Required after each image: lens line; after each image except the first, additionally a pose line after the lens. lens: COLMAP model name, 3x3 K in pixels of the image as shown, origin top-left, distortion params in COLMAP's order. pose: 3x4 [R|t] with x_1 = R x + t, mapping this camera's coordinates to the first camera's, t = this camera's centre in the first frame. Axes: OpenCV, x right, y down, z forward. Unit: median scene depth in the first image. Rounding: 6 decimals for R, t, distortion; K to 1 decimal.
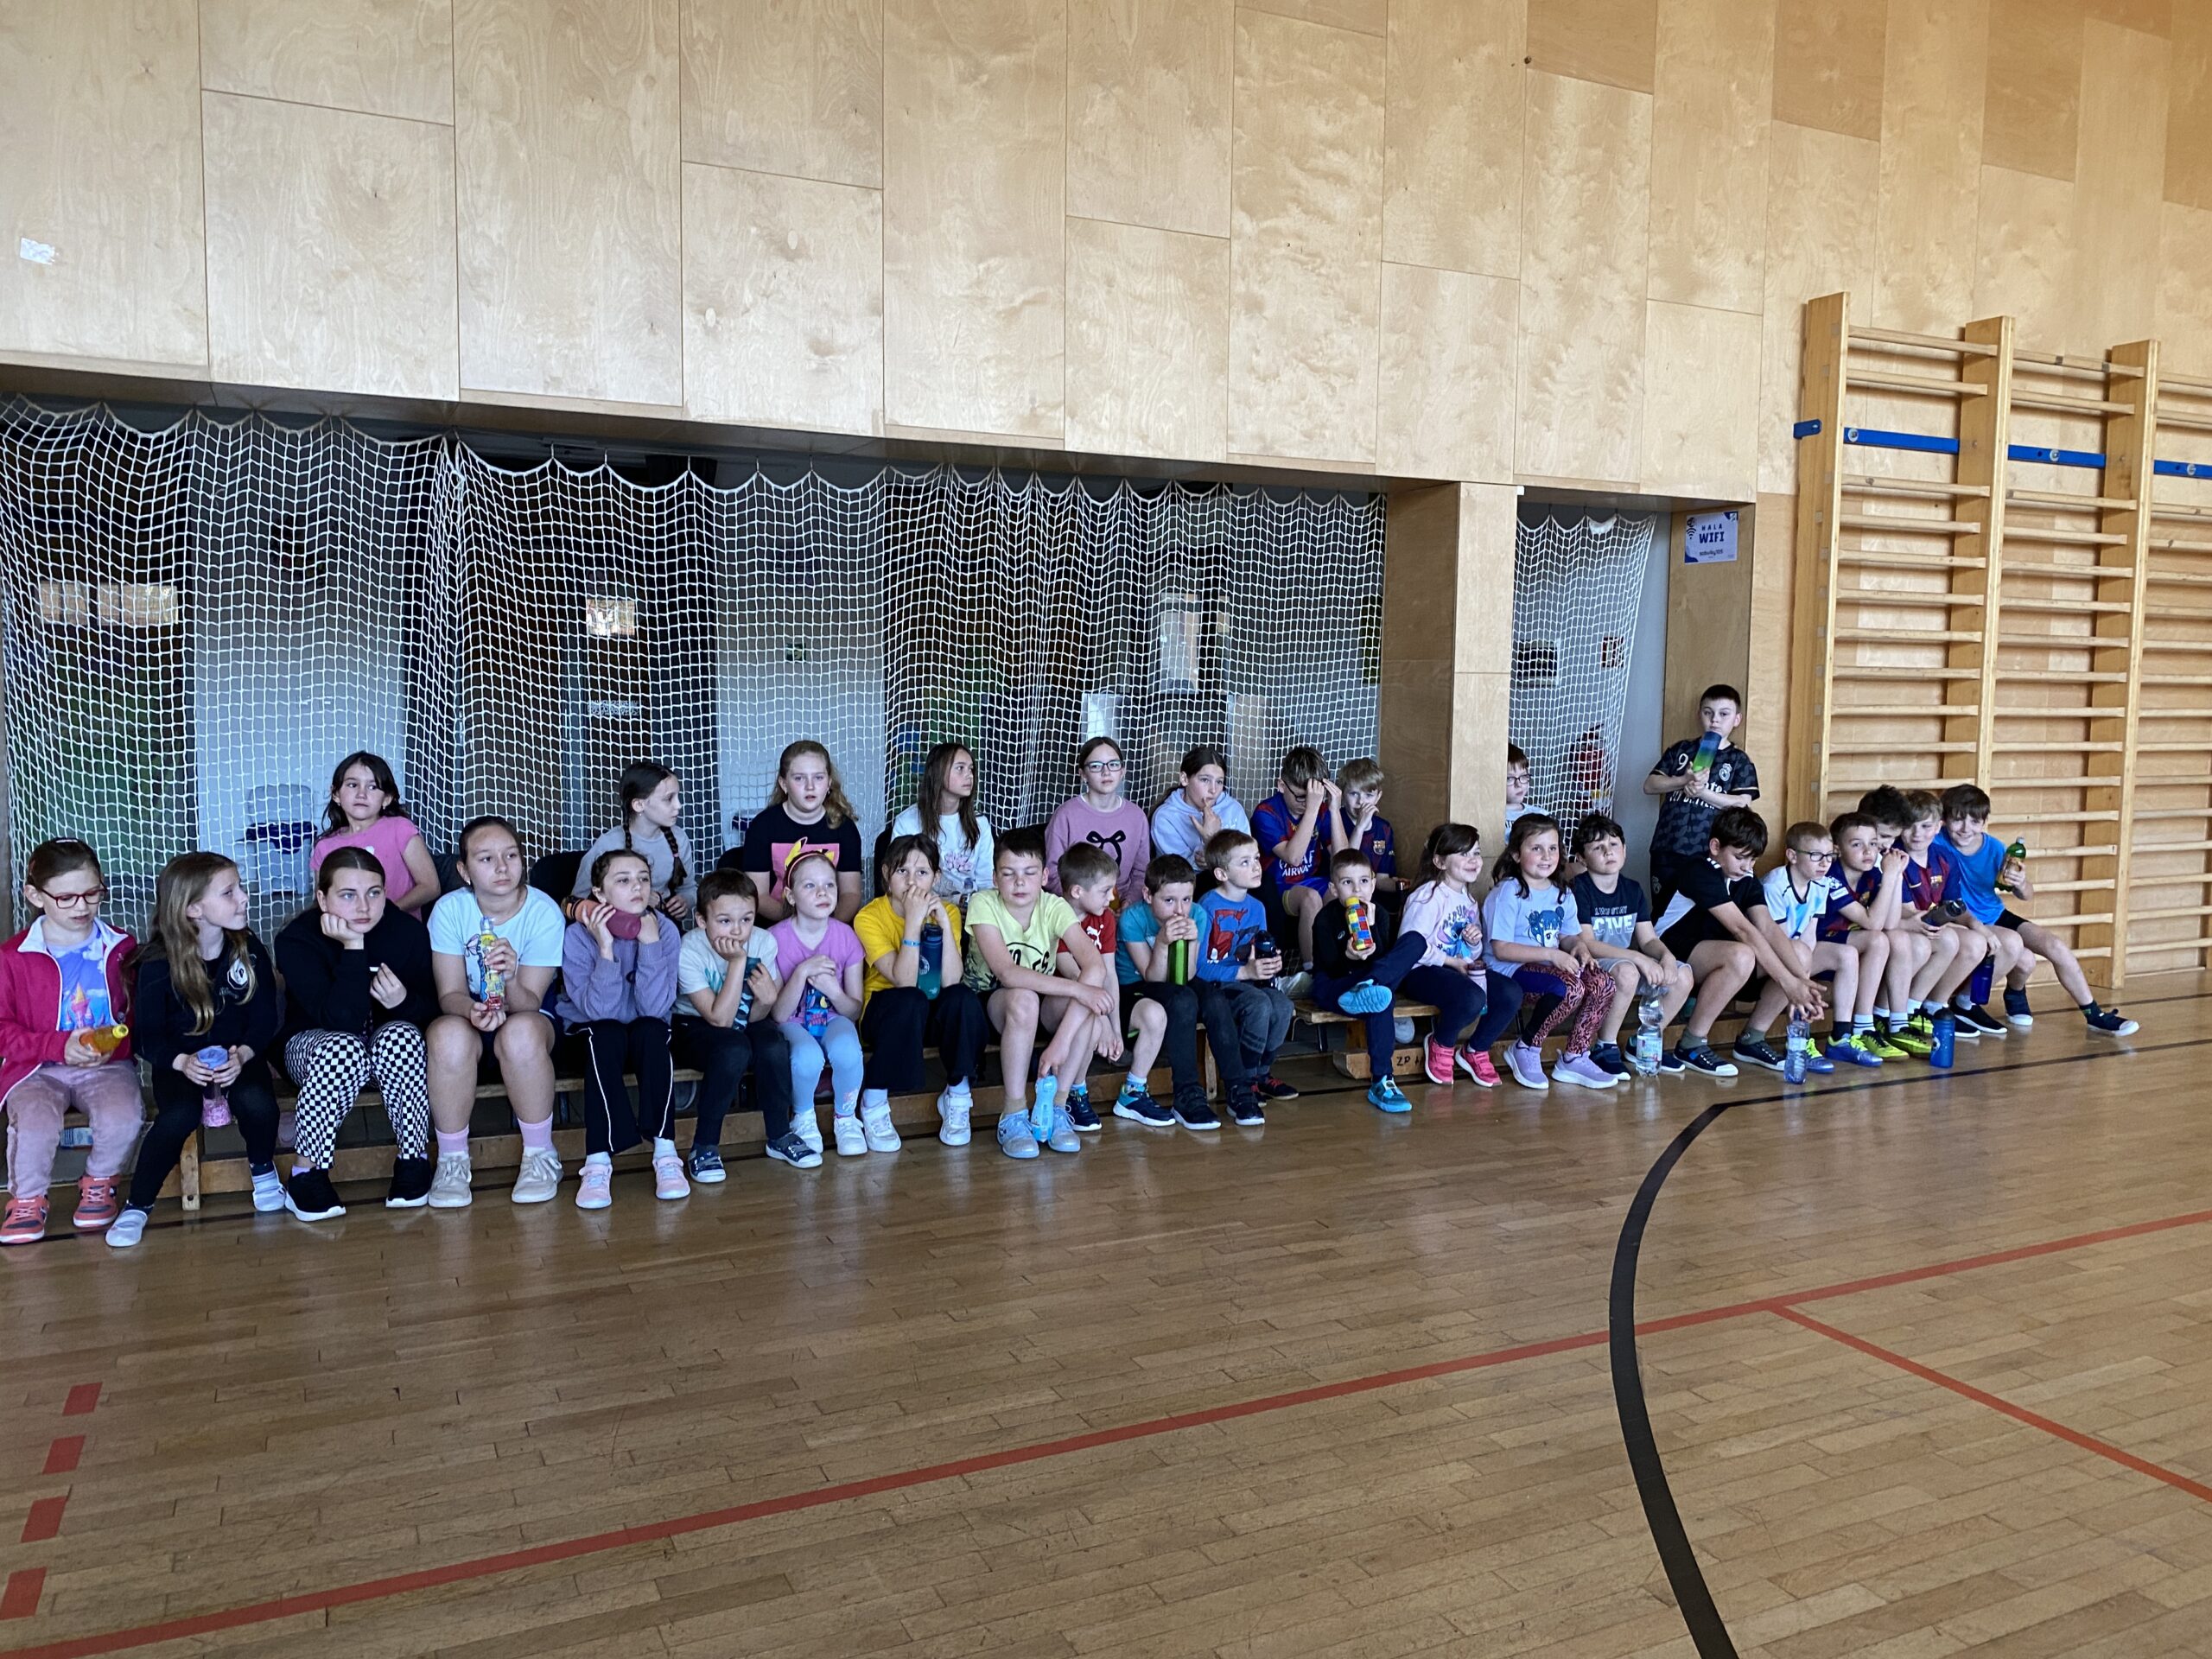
lens RADIAL K [[1696.5, 0, 1111.0], [0, 1696.5, 789.3], [0, 0, 1]] dist [0.017618, -0.019407]
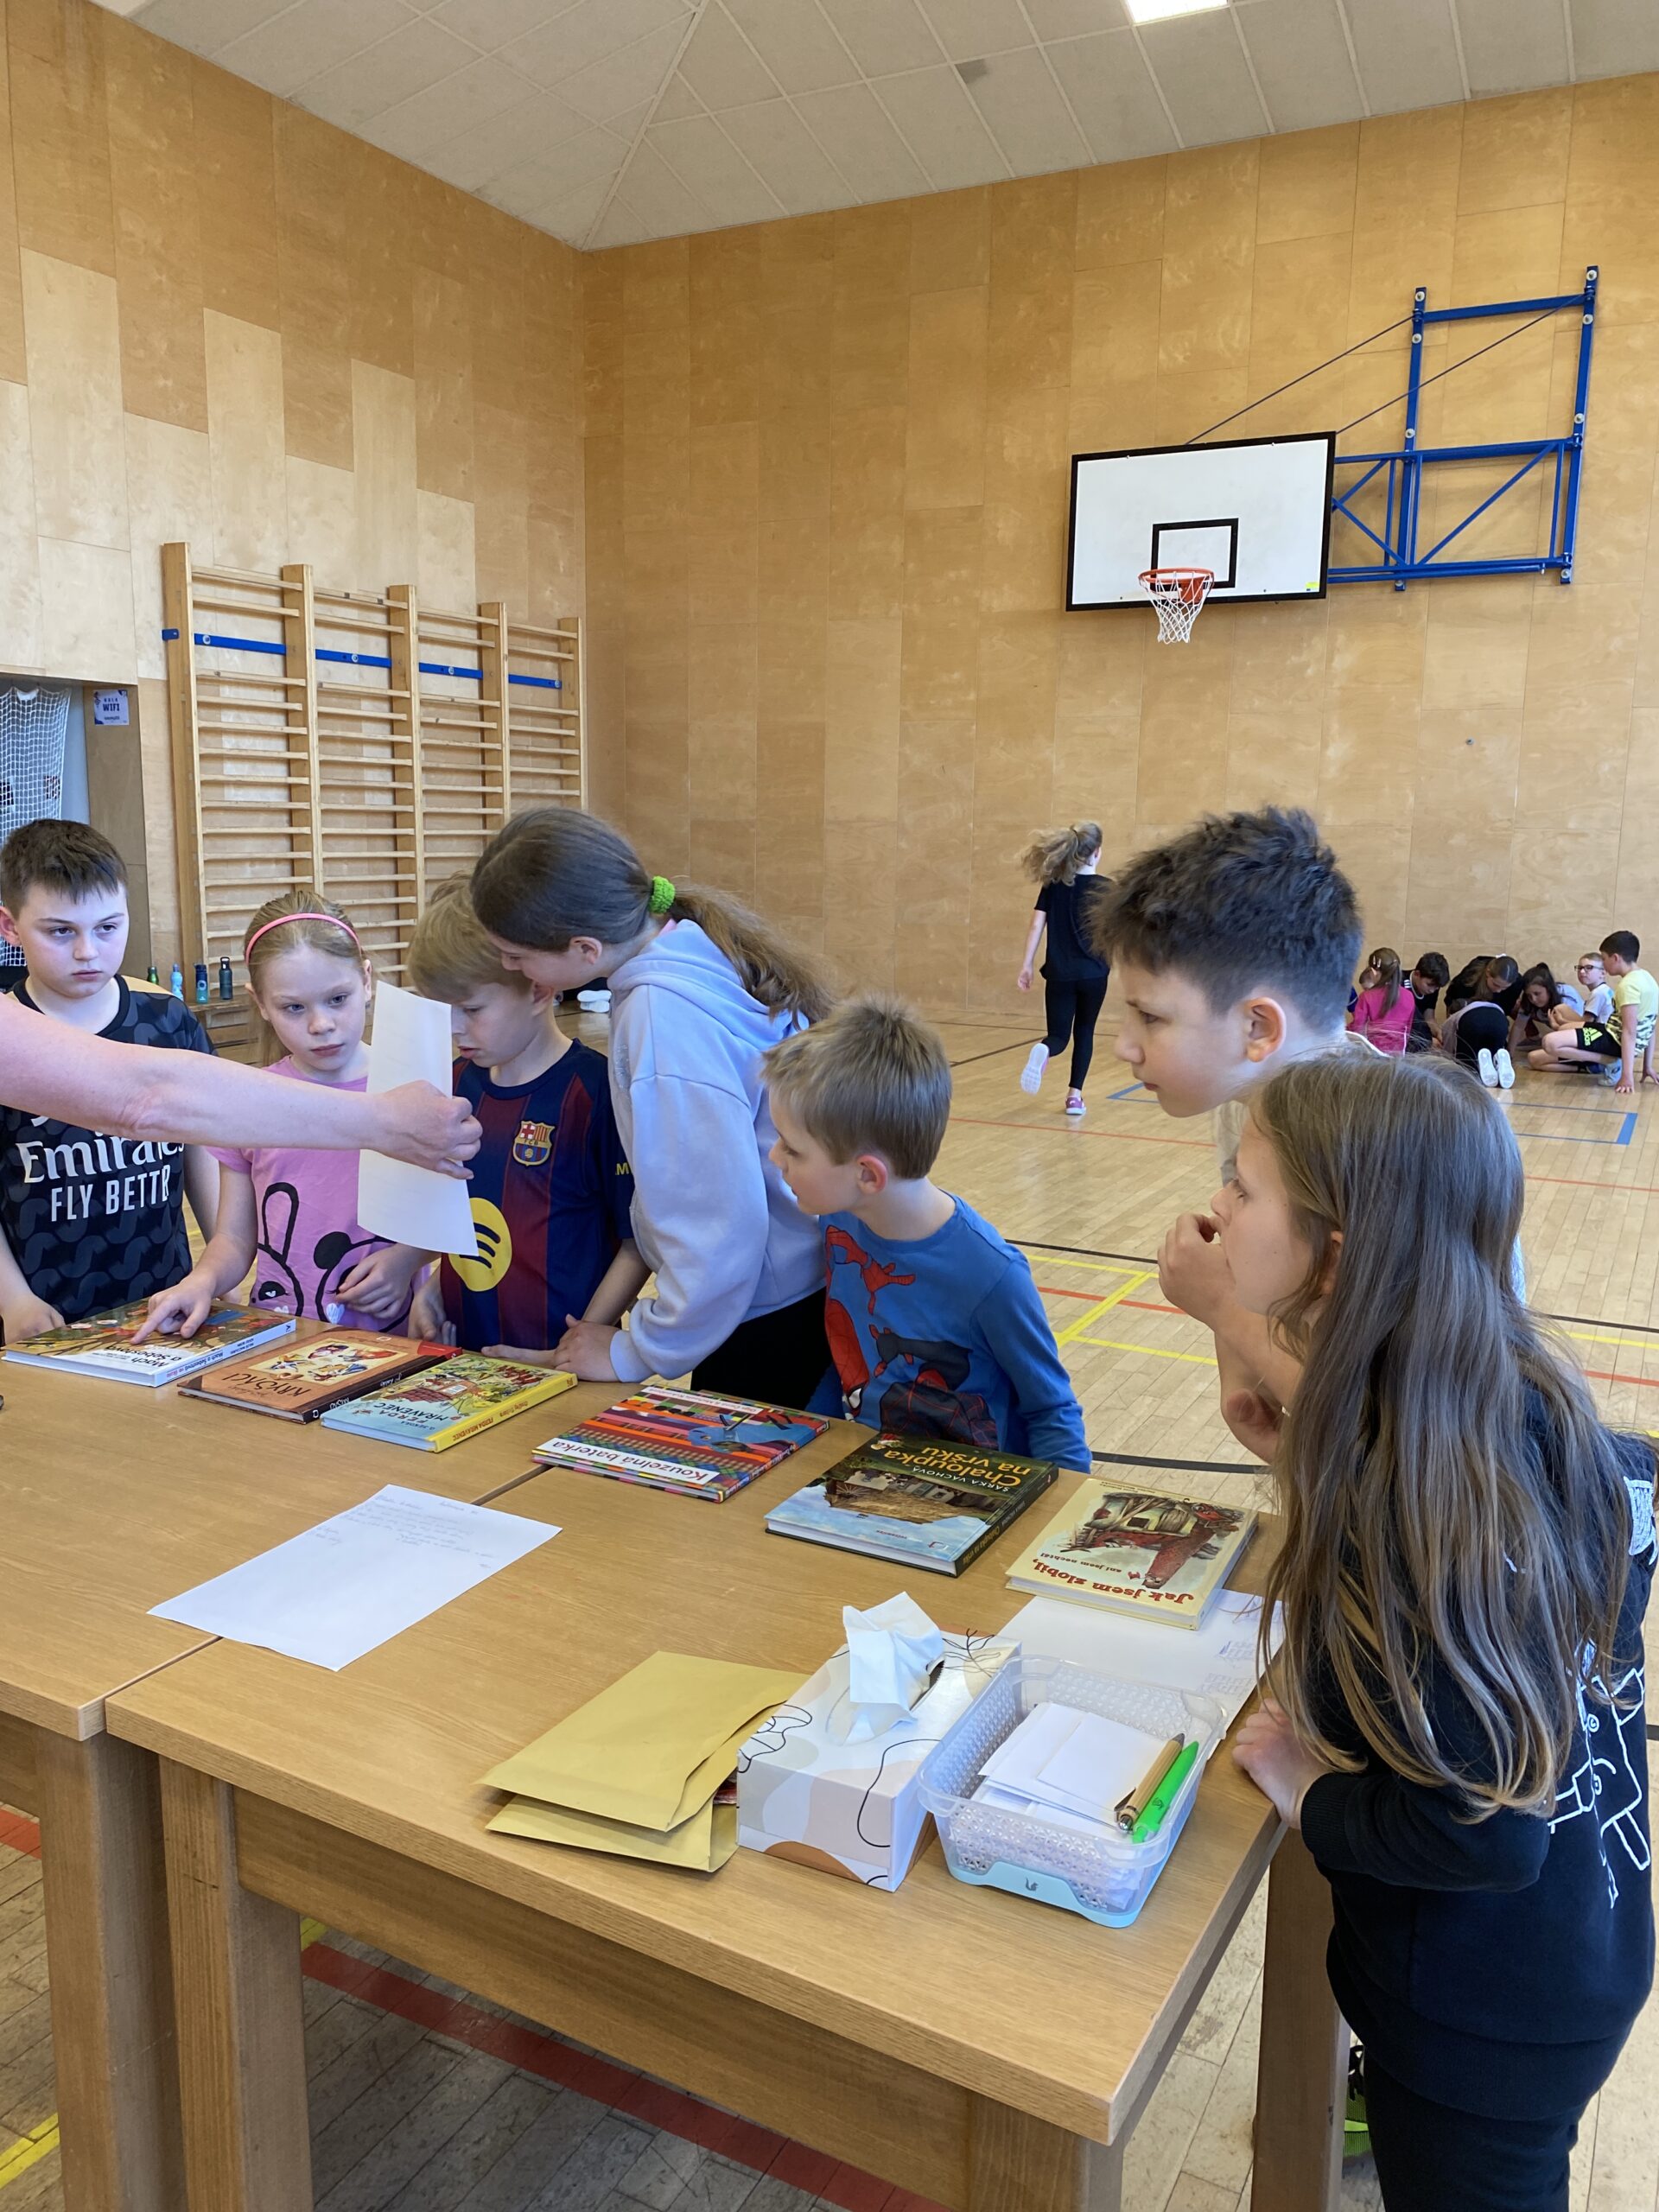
lens RADIAL K [[1696.5, 0, 836.8], [0, 1696.5, 1098.4], [0, 0, 1]] dist [0.017618, -0.019407]
pose [[0.803990, -0.099156, 0.586317, -0.023291], [0.038768, 0.992642, 0.114712, 0.035033], [-0.593377, -0.069498, 0.801919, -0.505748]]
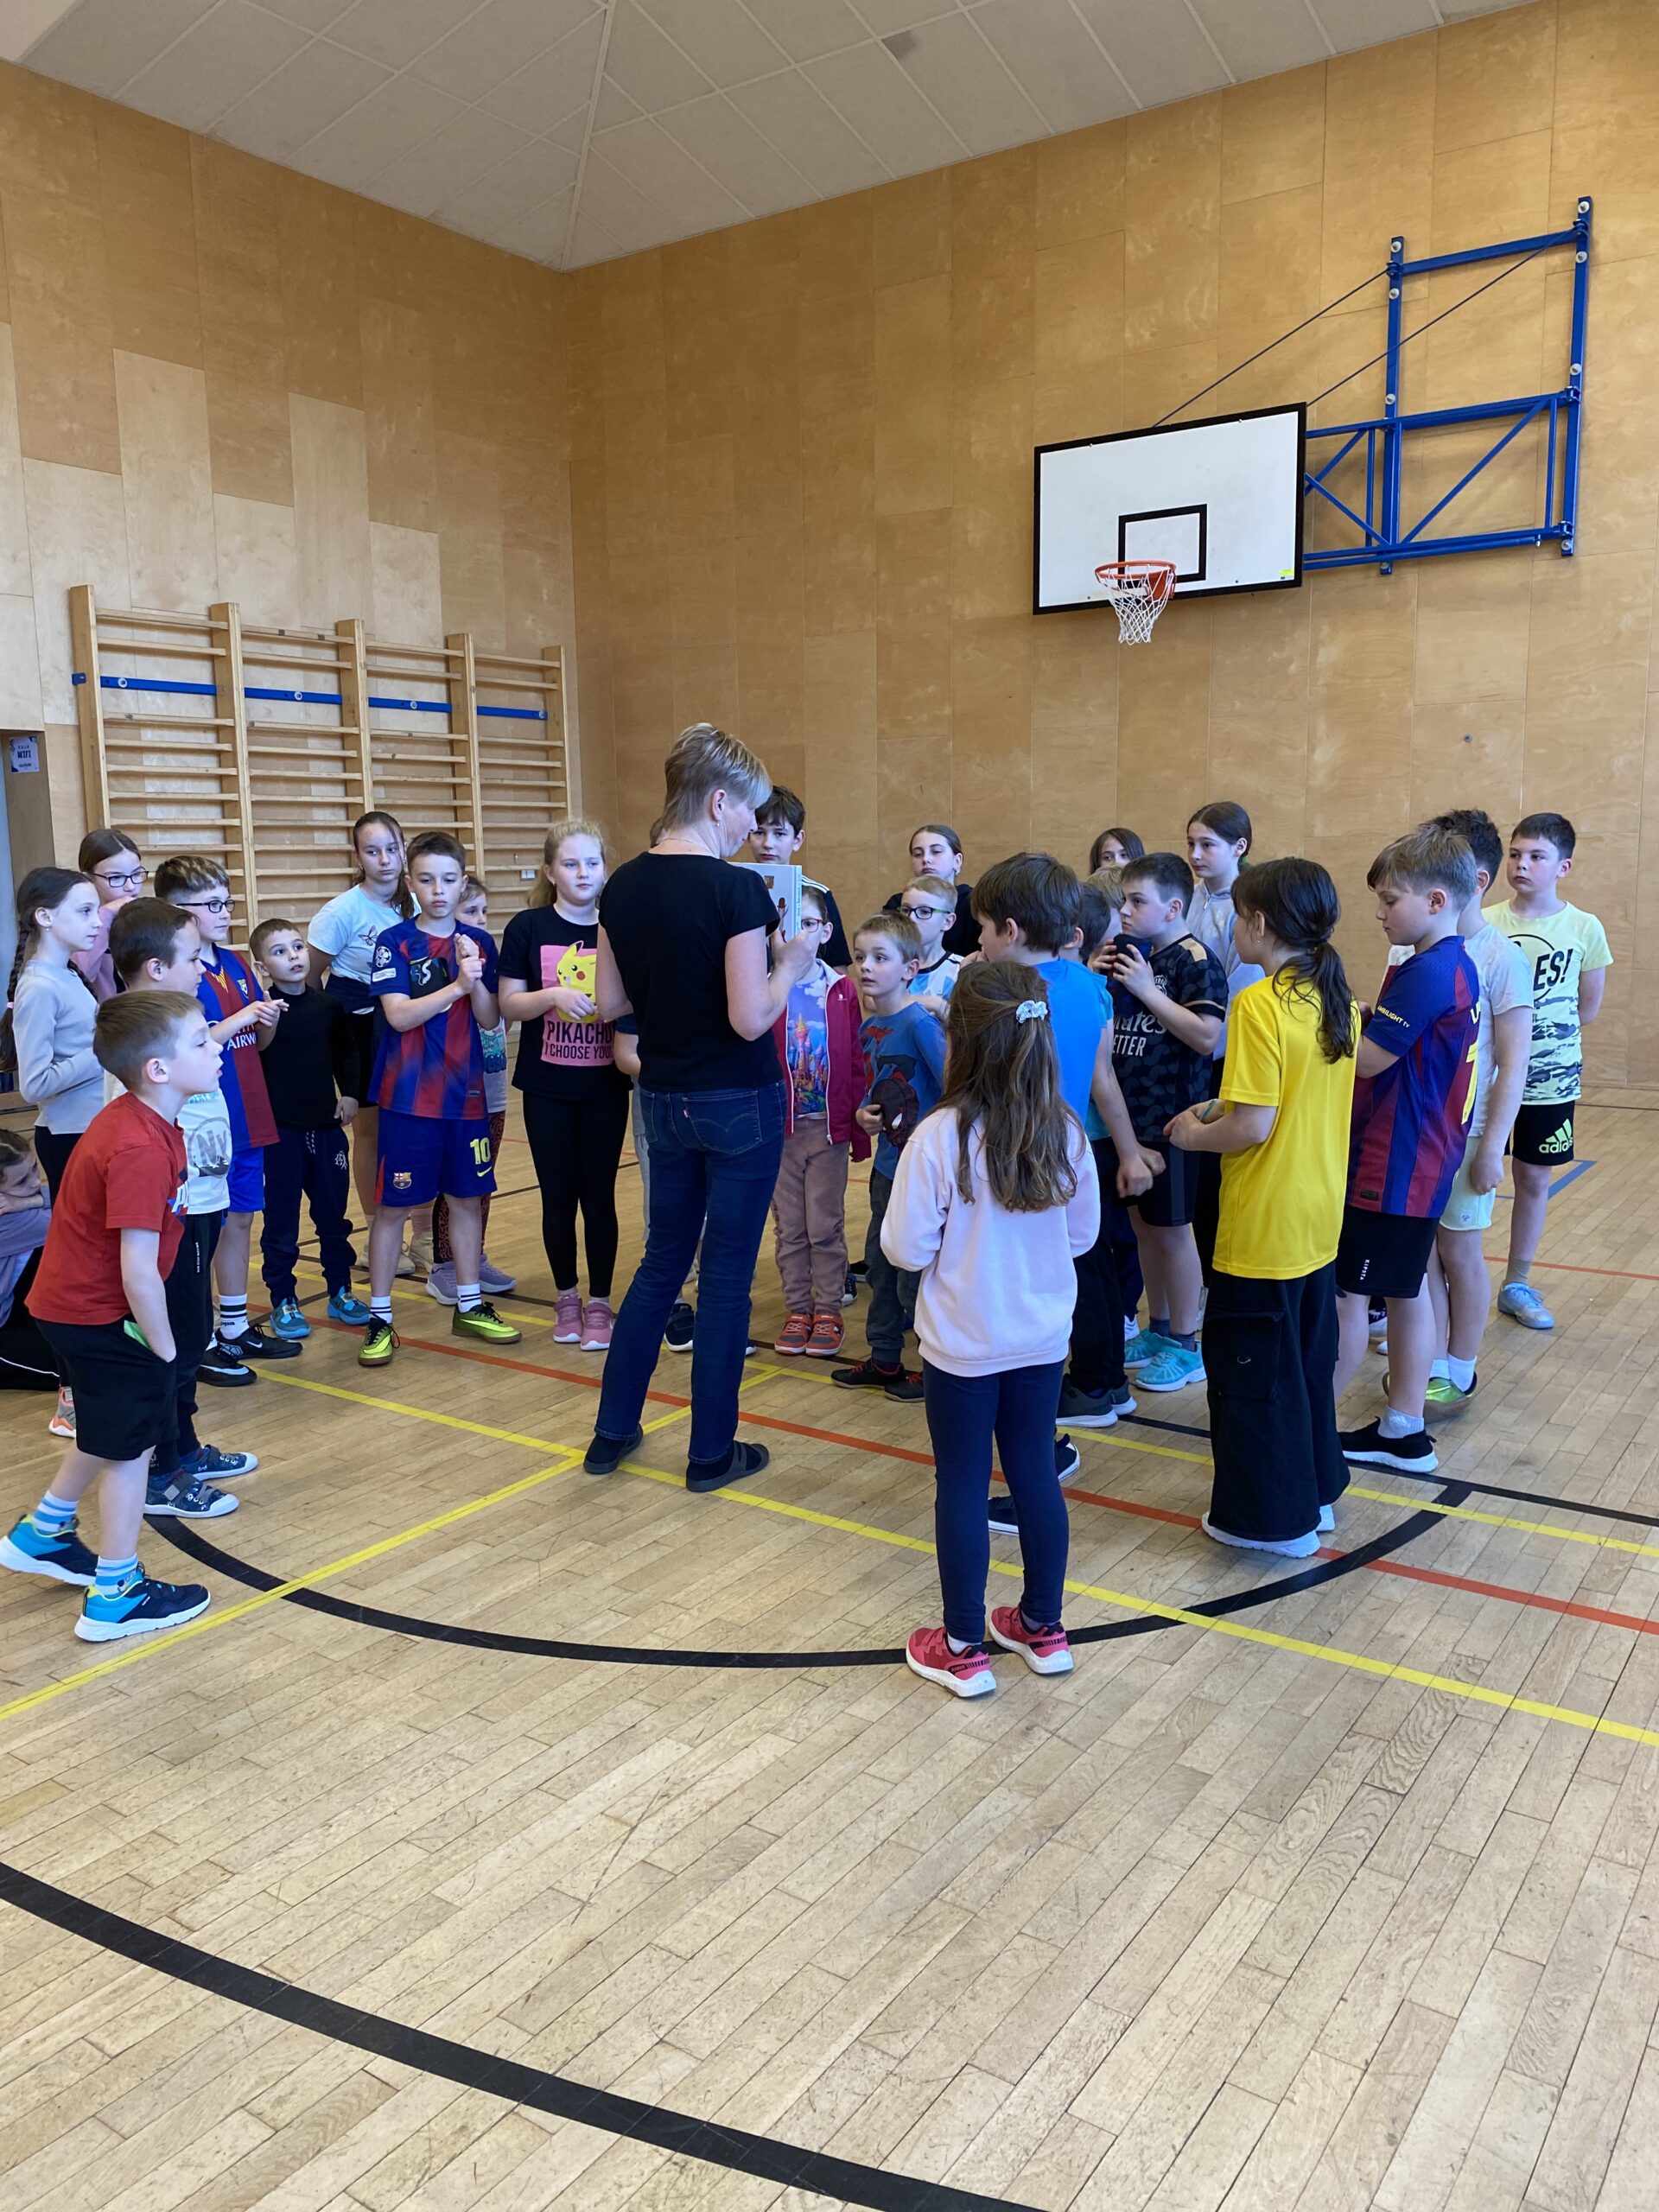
lens RADIAL K [[1696.5, 0, 844.1], [0, 1696.5, 1091.6], [0, 0, 1]] dist [0.017618, -0.019407]
pose [[0.872789, -0.096212, 0.478522, 0.240573], [0.060867, 0.994181, 0.088873, 0.043670], [-0.484288, -0.048441, 0.873566, -0.555078]]
